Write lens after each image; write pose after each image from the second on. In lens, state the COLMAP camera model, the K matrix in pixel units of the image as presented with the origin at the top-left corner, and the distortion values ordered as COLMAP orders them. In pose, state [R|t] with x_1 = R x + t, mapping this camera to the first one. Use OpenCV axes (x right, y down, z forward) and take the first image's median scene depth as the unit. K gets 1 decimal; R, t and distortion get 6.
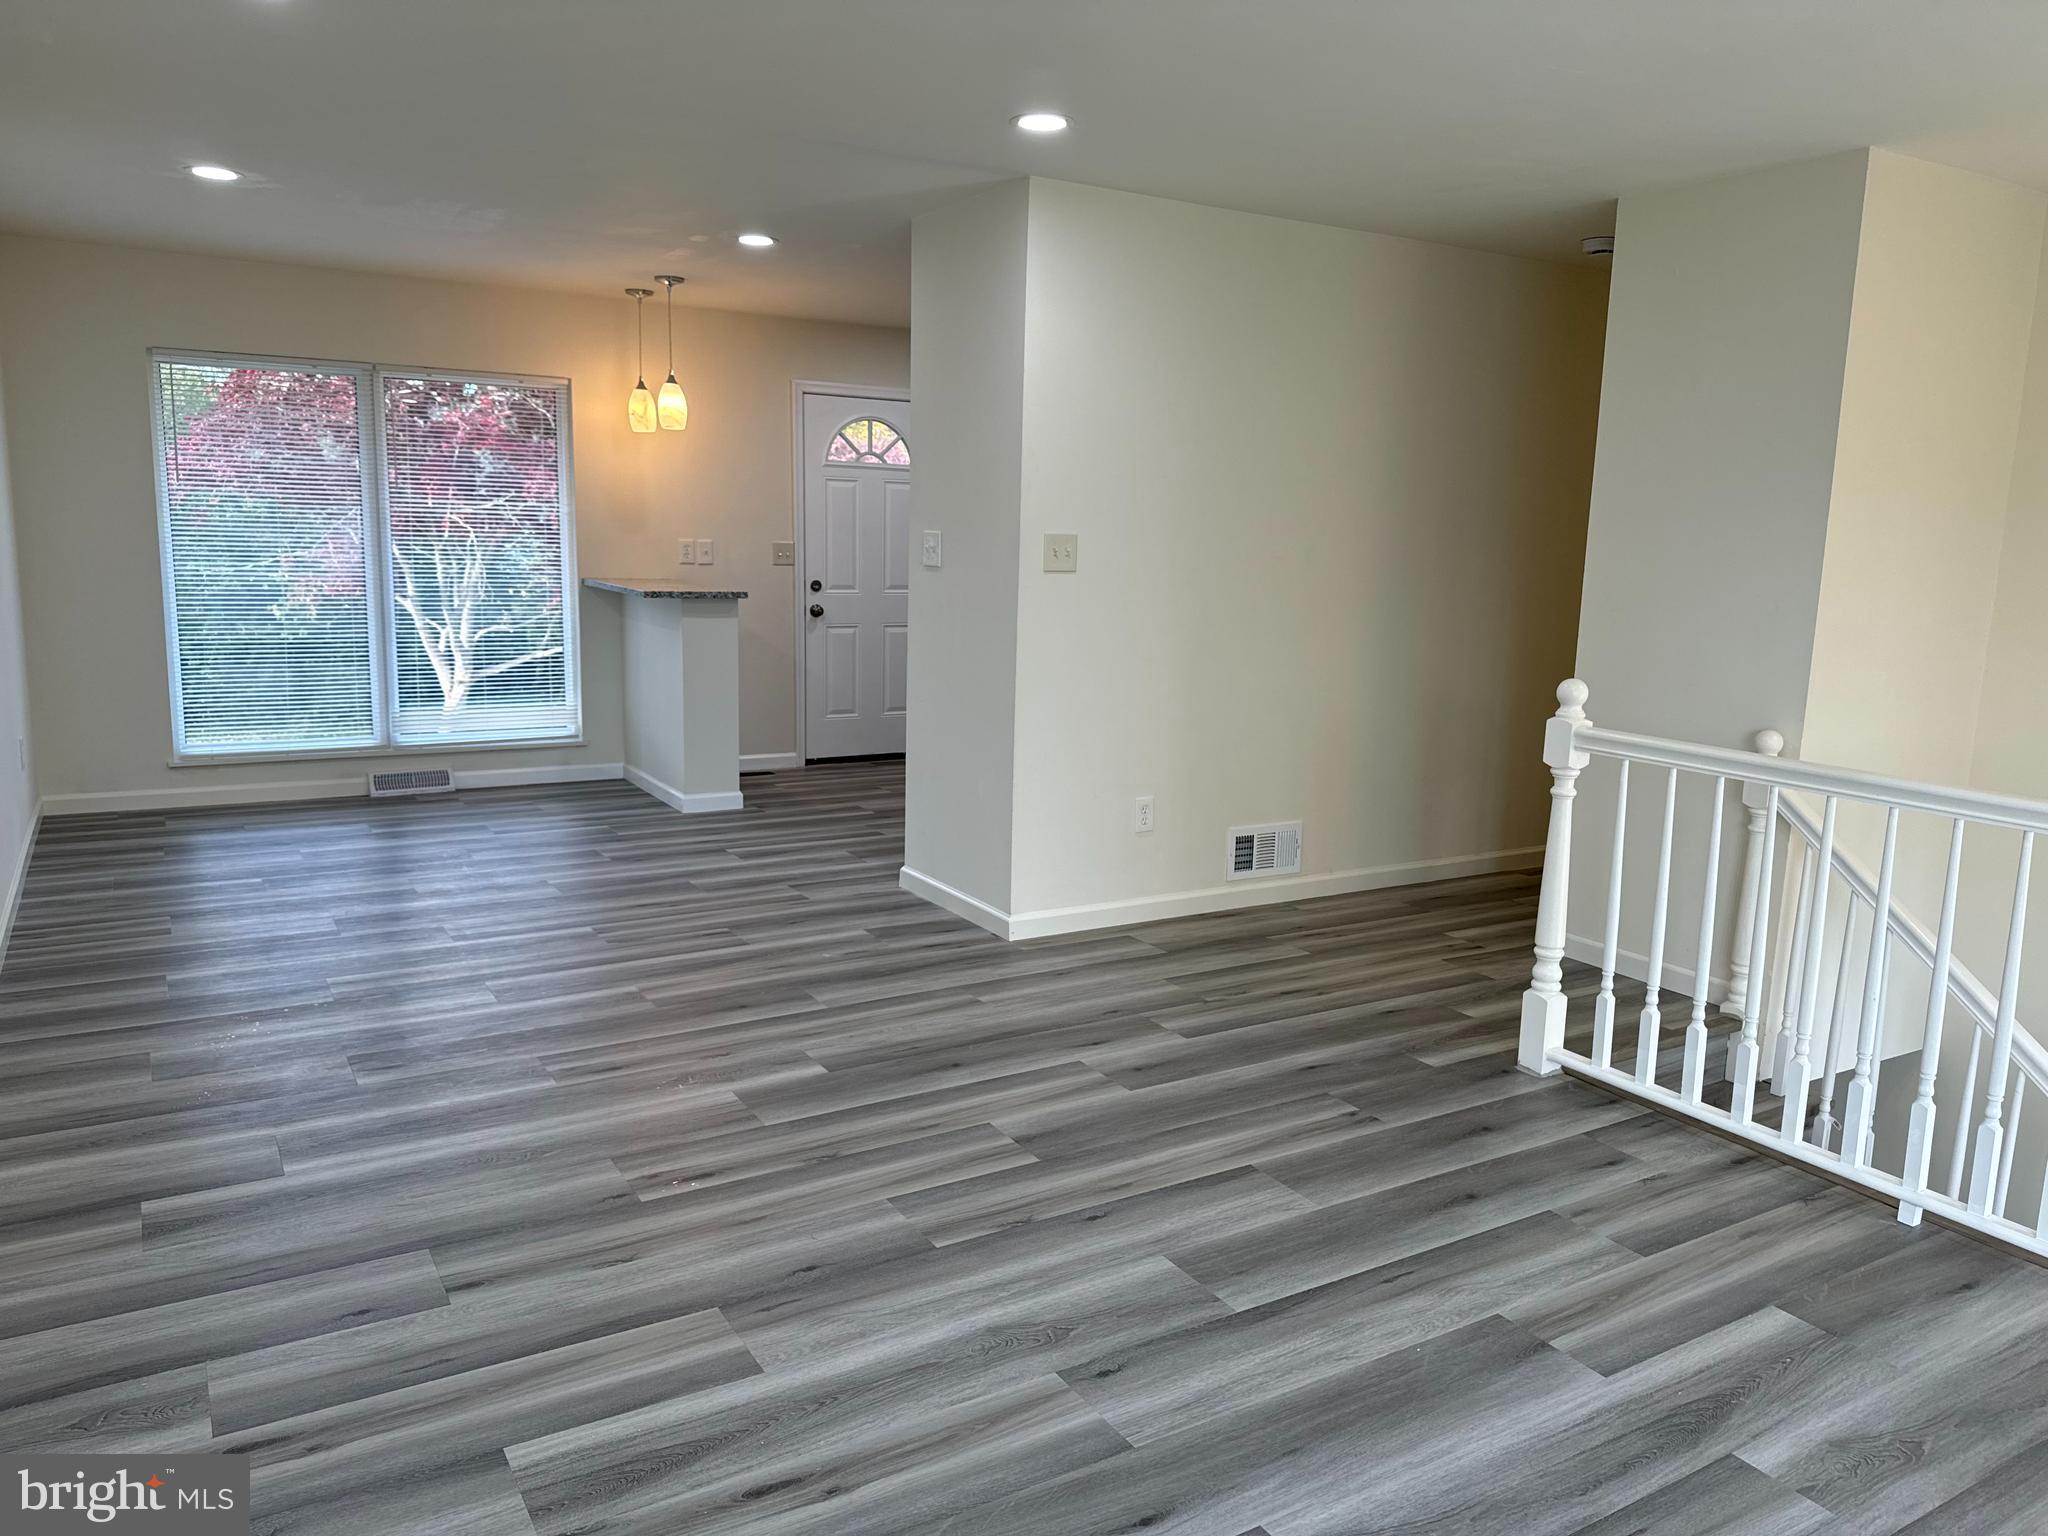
lens RADIAL K [[1414.8, 0, 1024.0], [0, 1414.8, 768.0], [0, 0, 1]] dist [-0.005894, -0.003337]
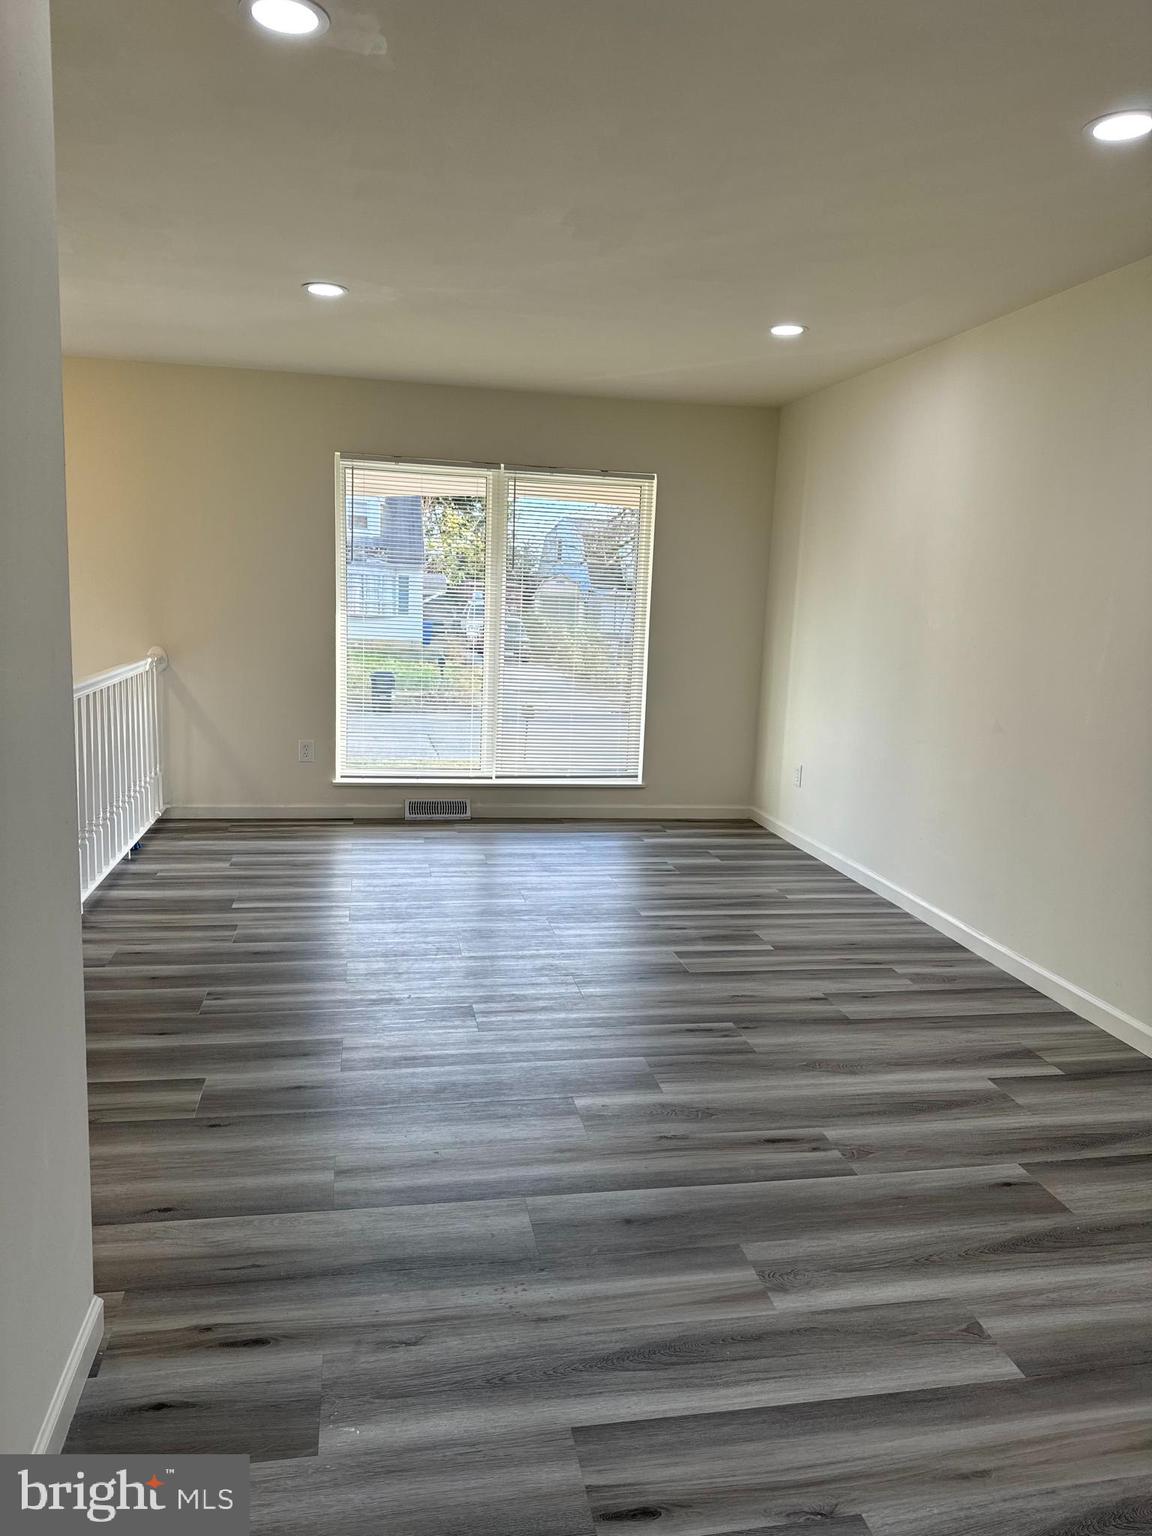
lens RADIAL K [[1071.0, 0, 576.0], [0, 1071.0, 768.0], [0, 0, 1]] dist [0.140663, -0.213451]
pose [[-0.935100, -0.123592, 0.332135, -0.544801], [-0.009752, 0.945834, 0.324503, -0.406495], [-0.354250, 0.300204, -0.885655, 2.355108]]
